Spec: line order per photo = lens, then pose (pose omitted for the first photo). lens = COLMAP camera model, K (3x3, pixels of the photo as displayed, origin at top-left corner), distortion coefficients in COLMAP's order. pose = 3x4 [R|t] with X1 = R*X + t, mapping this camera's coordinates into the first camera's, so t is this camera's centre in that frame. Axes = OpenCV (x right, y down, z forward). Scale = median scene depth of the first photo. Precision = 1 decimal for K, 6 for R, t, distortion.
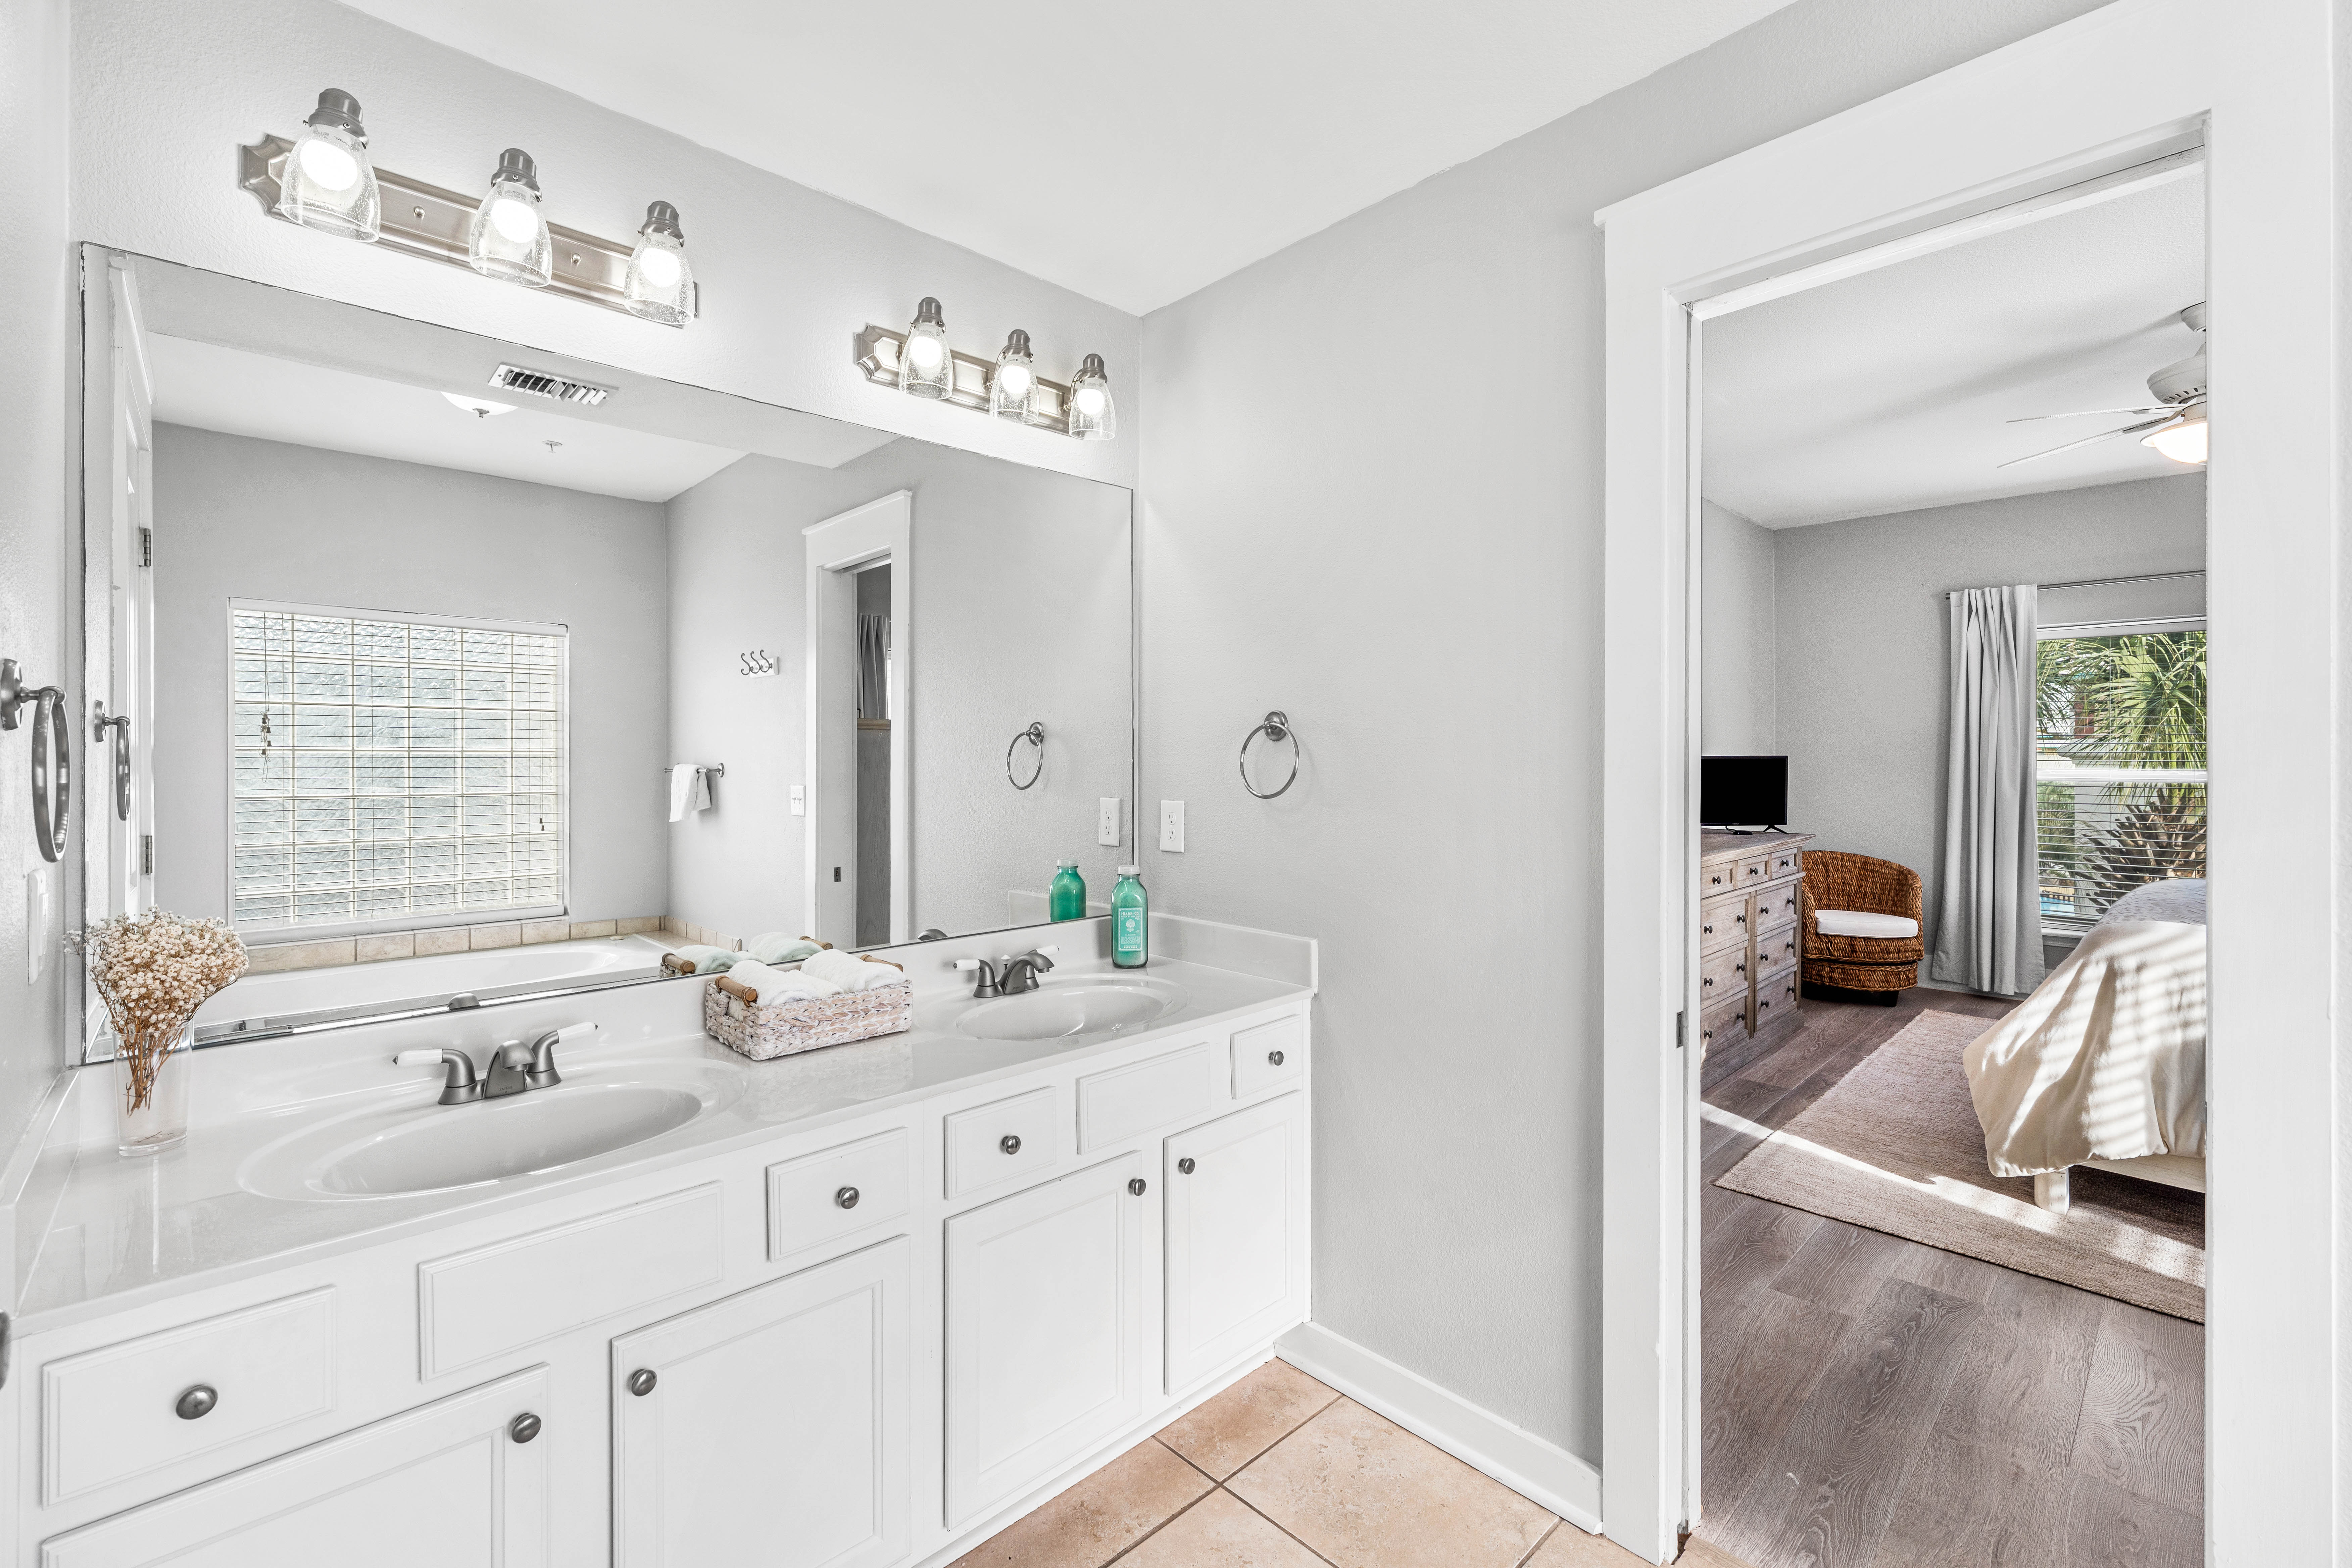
lens RADIAL K [[983.2, 0, 1176.0], [0, 983.2, 784.0], [0, 0, 1]] dist [-0.001848, -0.000097]
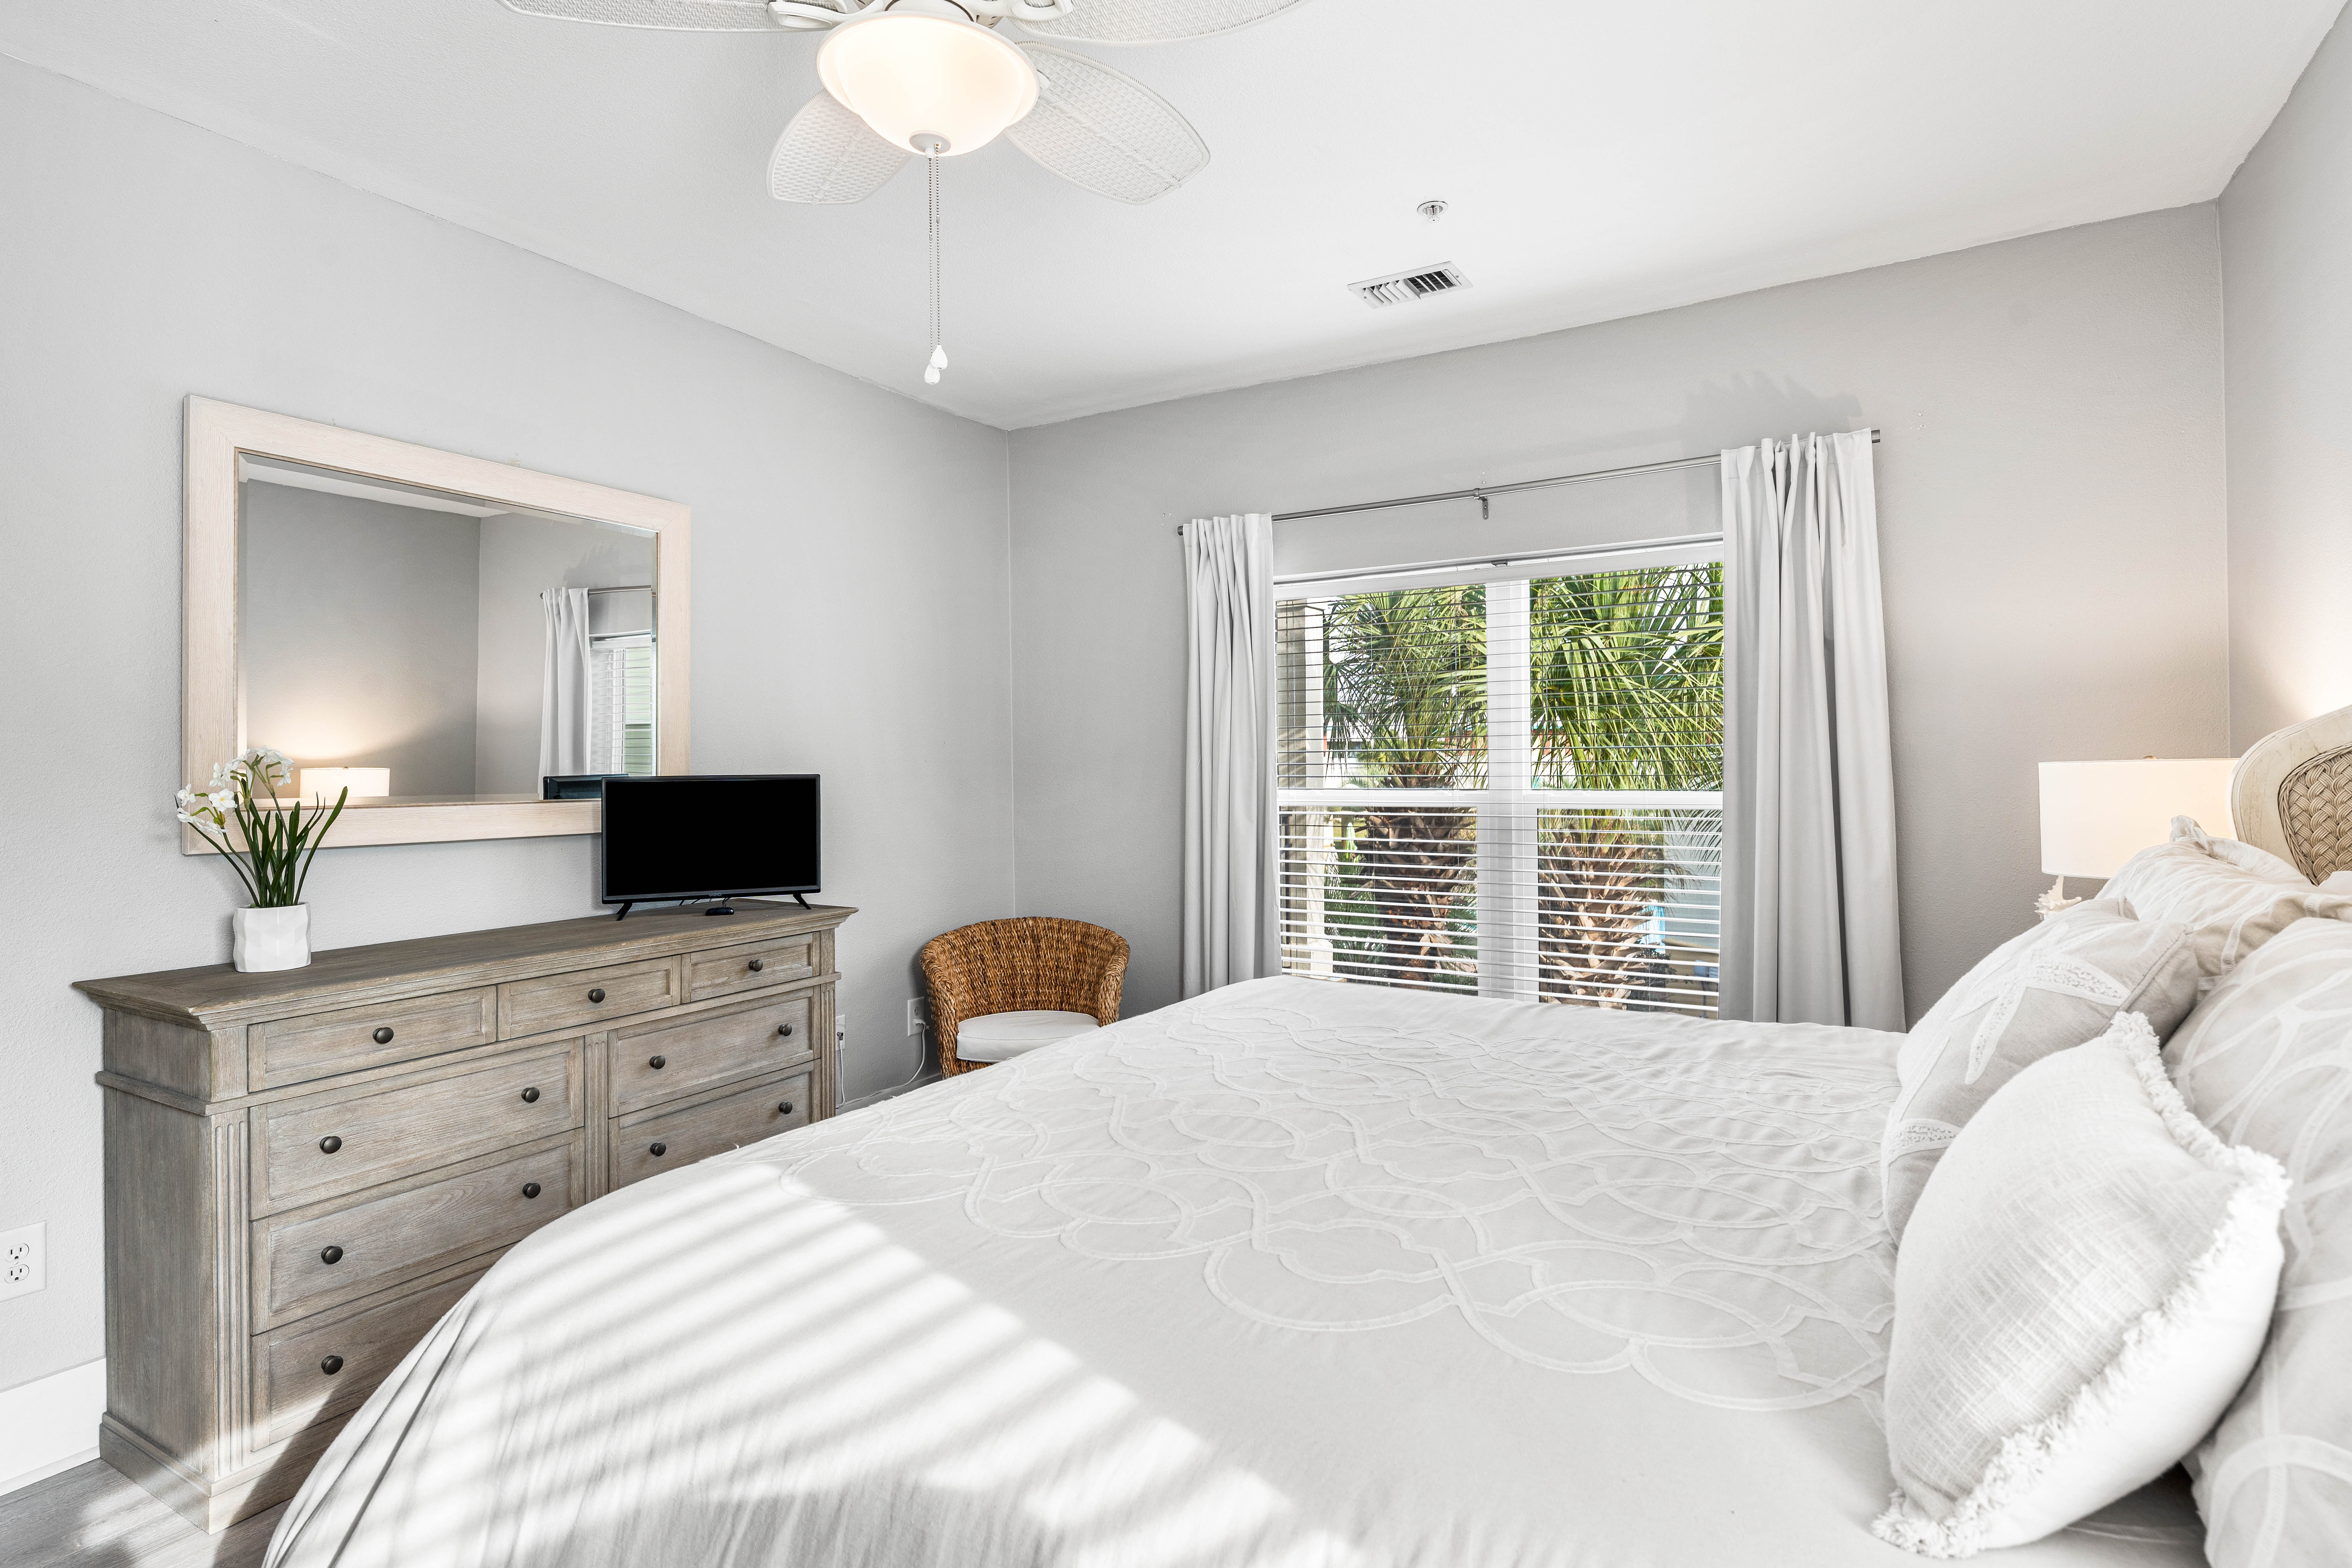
lens RADIAL K [[1178.6, 0, 1176.0], [0, 1178.6, 784.0], [0, 0, 1]] dist [0.005100, 0.000338]
pose [[0.959317, -0.005869, 0.282270, 0.584821], [0.008900, 0.999916, -0.009458, -0.012831], [-0.282190, 0.011585, 0.959289, 0.251232]]
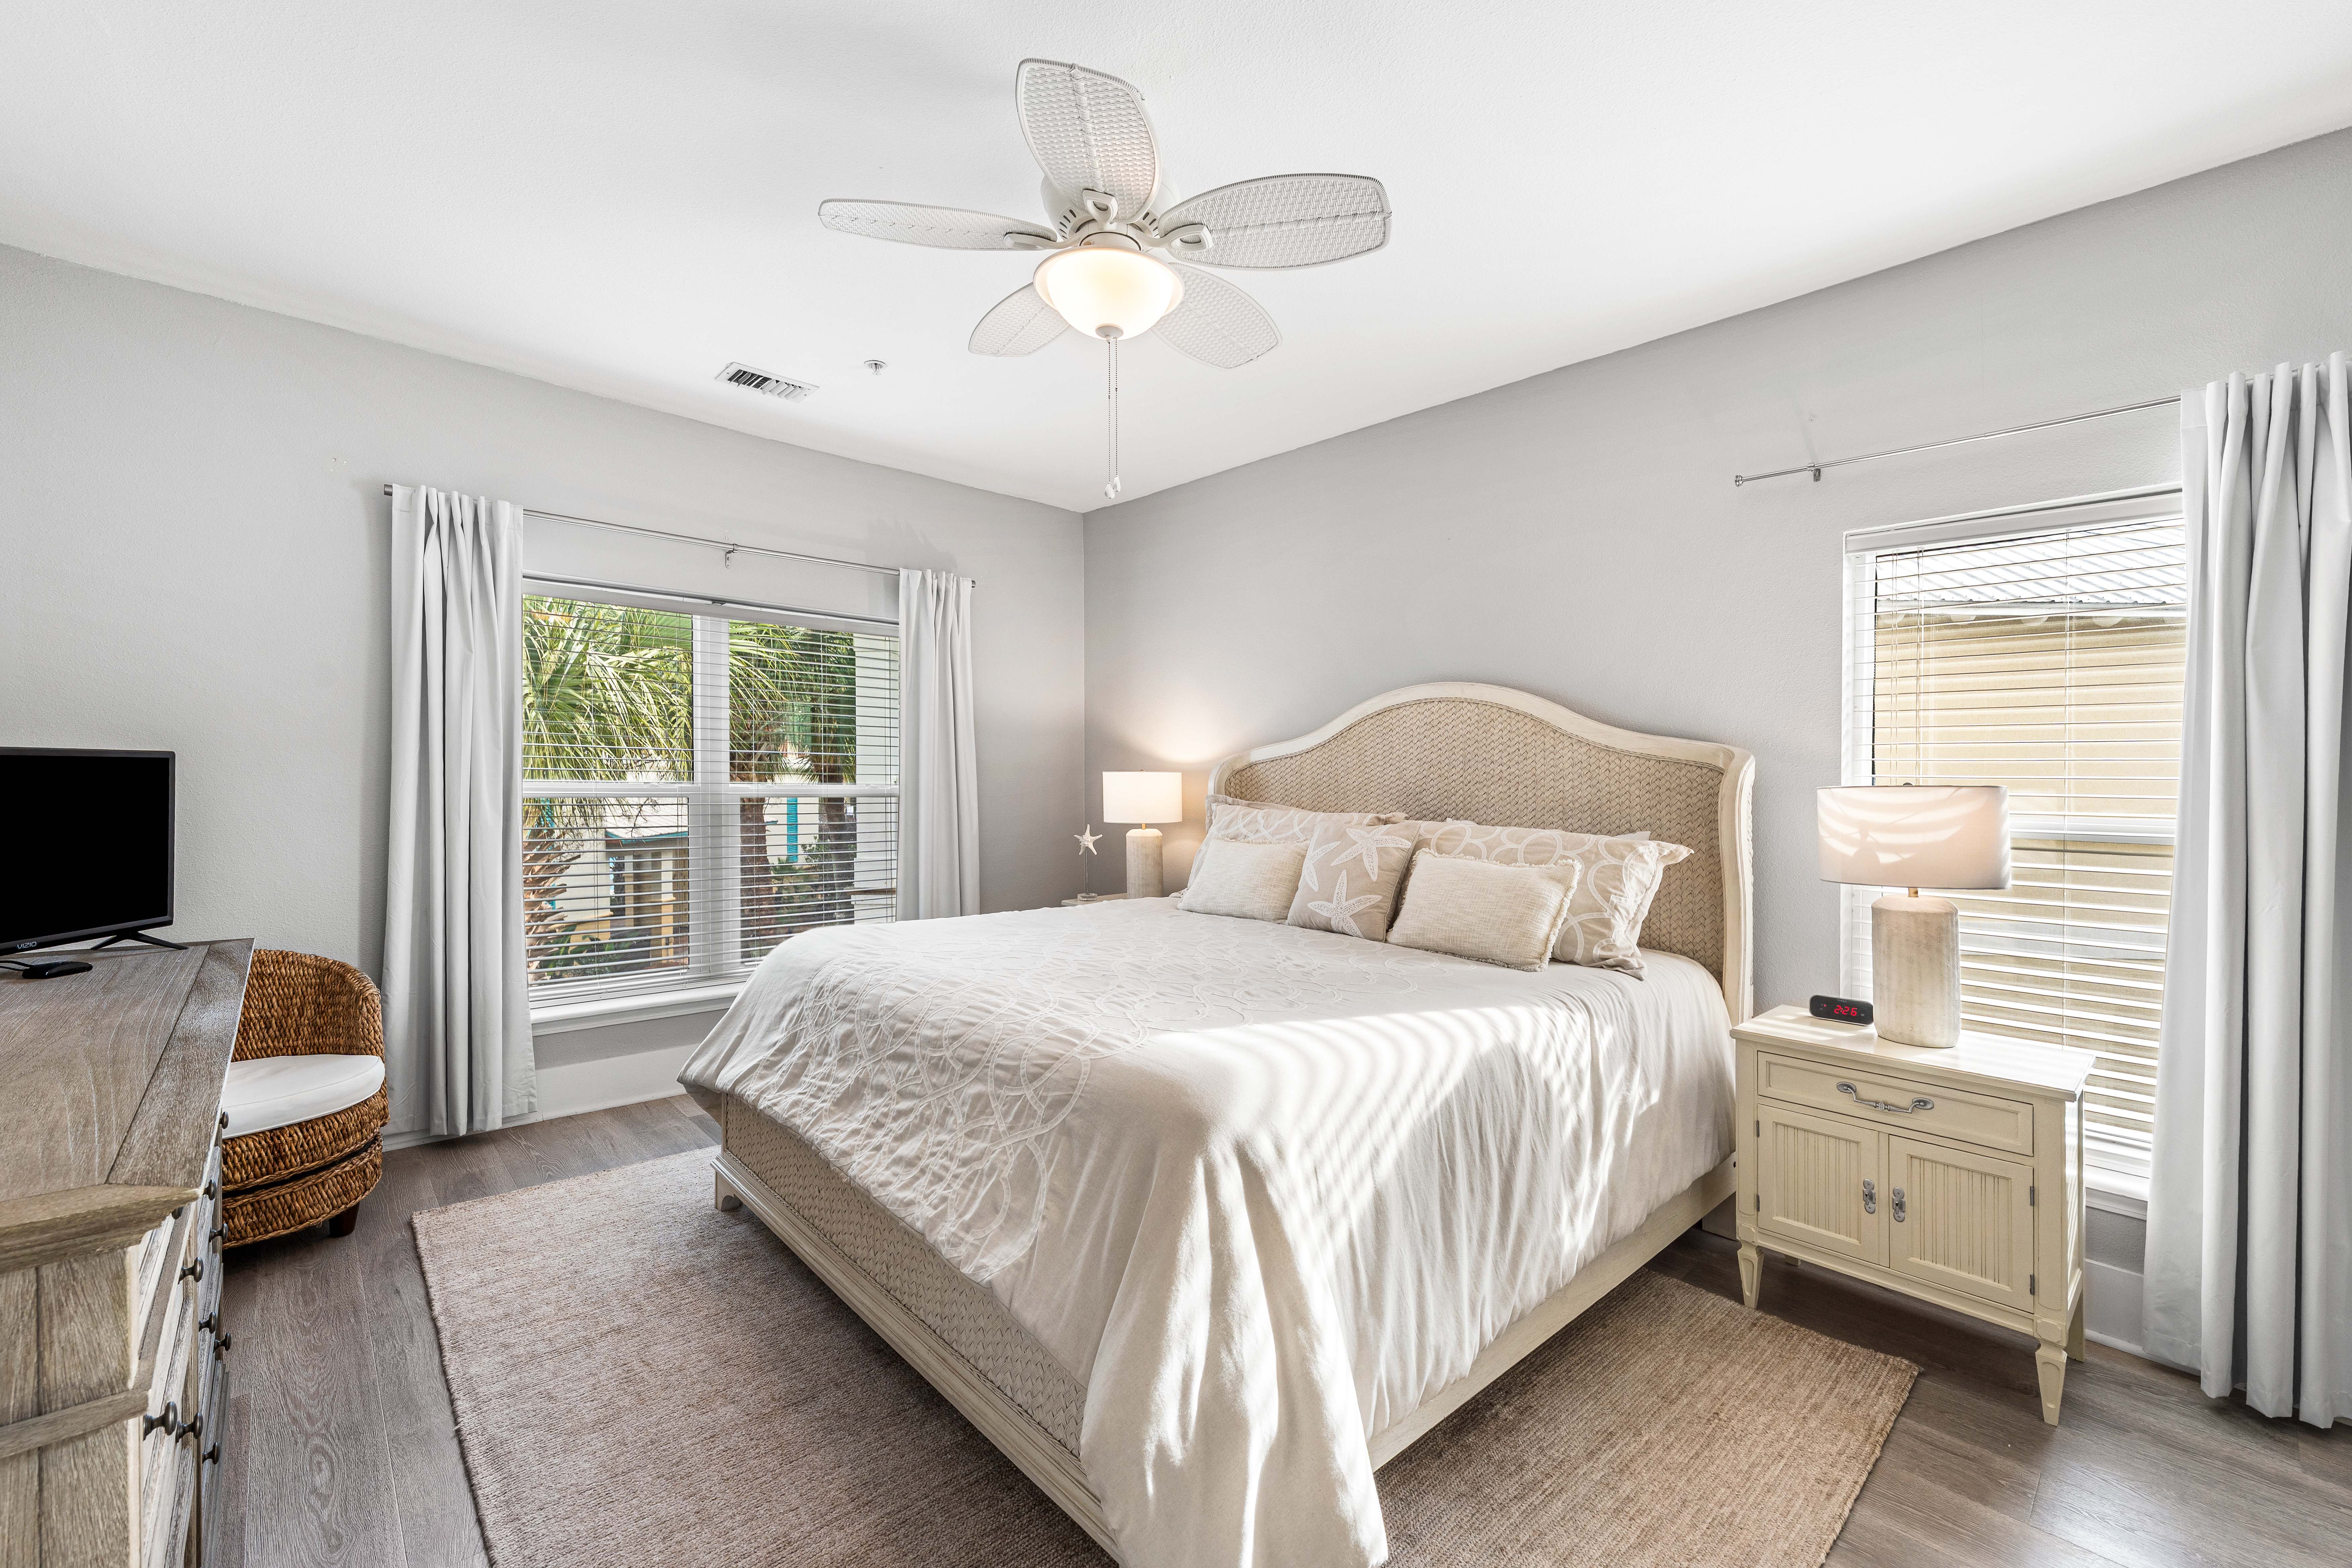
lens RADIAL K [[959.9, 0, 1125.4], [0, 959.9, 789.7], [0, 0, 1]] dist [0.022198, 0.000014]
pose [[0.039591, -0.011680, 0.999148, 0.224823], [0.006445, 0.999914, 0.011434, -0.013986], [-0.999195, 0.005986, 0.039663, 0.558938]]
